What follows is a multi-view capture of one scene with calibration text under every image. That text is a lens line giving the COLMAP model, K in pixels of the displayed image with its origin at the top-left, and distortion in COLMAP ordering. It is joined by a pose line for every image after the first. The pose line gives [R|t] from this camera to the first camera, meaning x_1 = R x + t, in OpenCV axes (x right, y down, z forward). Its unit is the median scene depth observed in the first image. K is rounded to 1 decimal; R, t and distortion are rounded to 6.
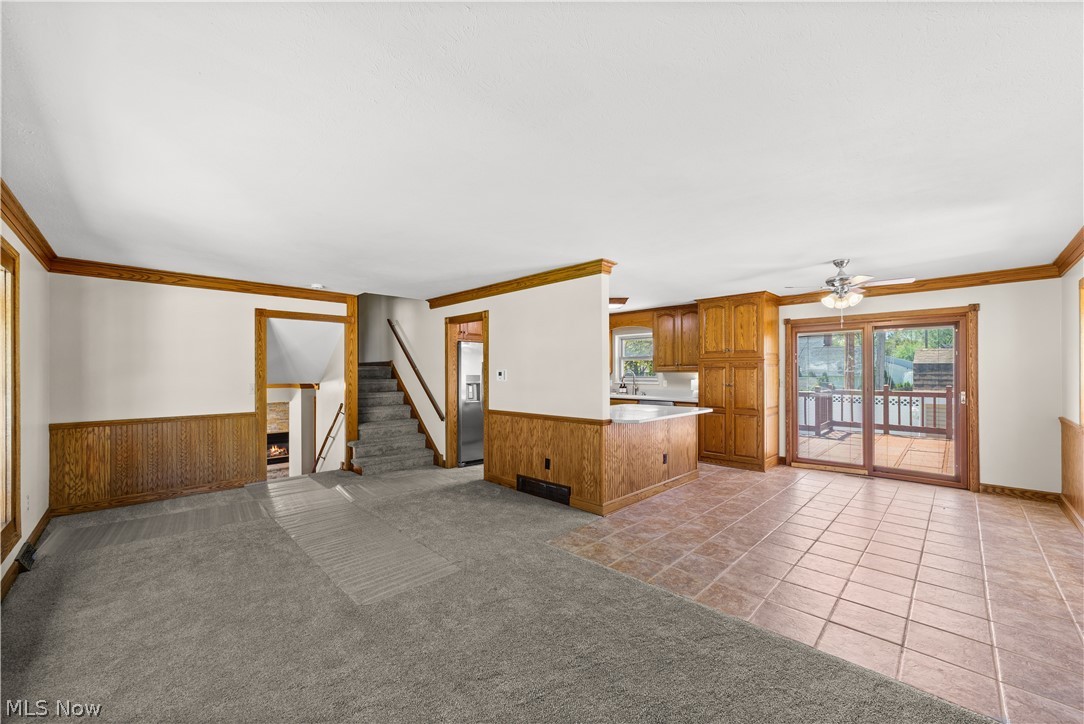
lens RADIAL K [[421.4, 0, 540.6], [0, 421.4, 372.4], [0, 0, 1]] dist [-0.001154, 0.001192]
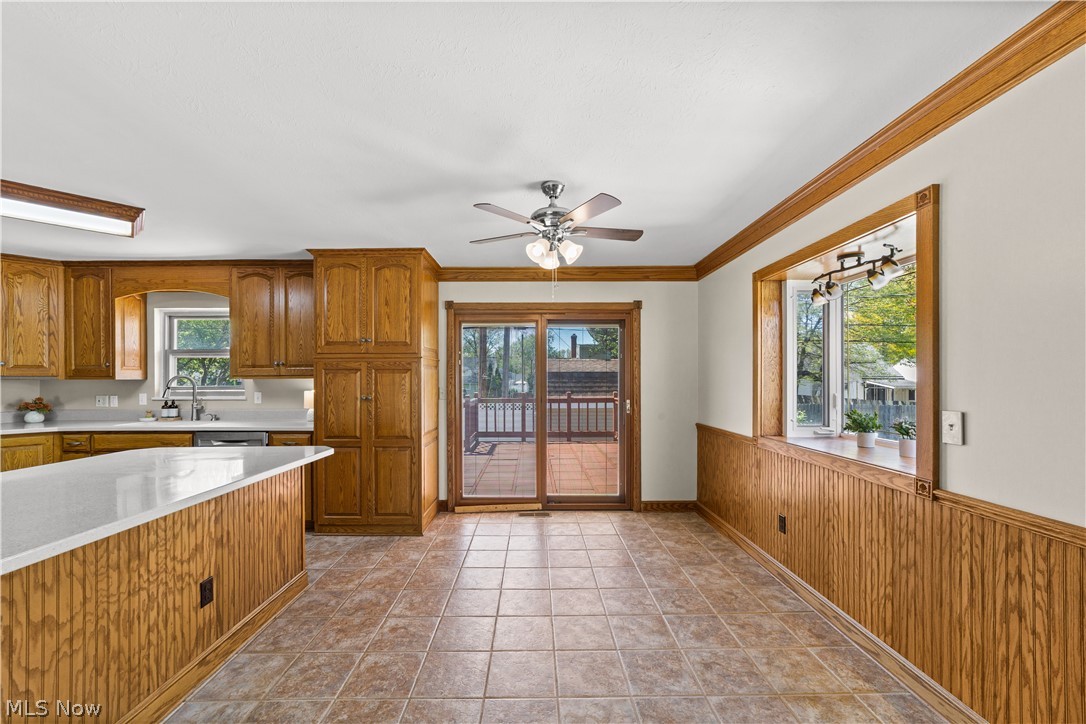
lens RADIAL K [[422.1, 0, 535.5], [0, 422.1, 380.7], [0, 0, 1]] dist [-0.001154, 0.001192]
pose [[0.700632, -0.000636, 0.713522, 0.194029], [0.001733, 0.999998, -0.000810, 0.004958], [-0.713521, 0.001804, 0.700632, 0.423721]]
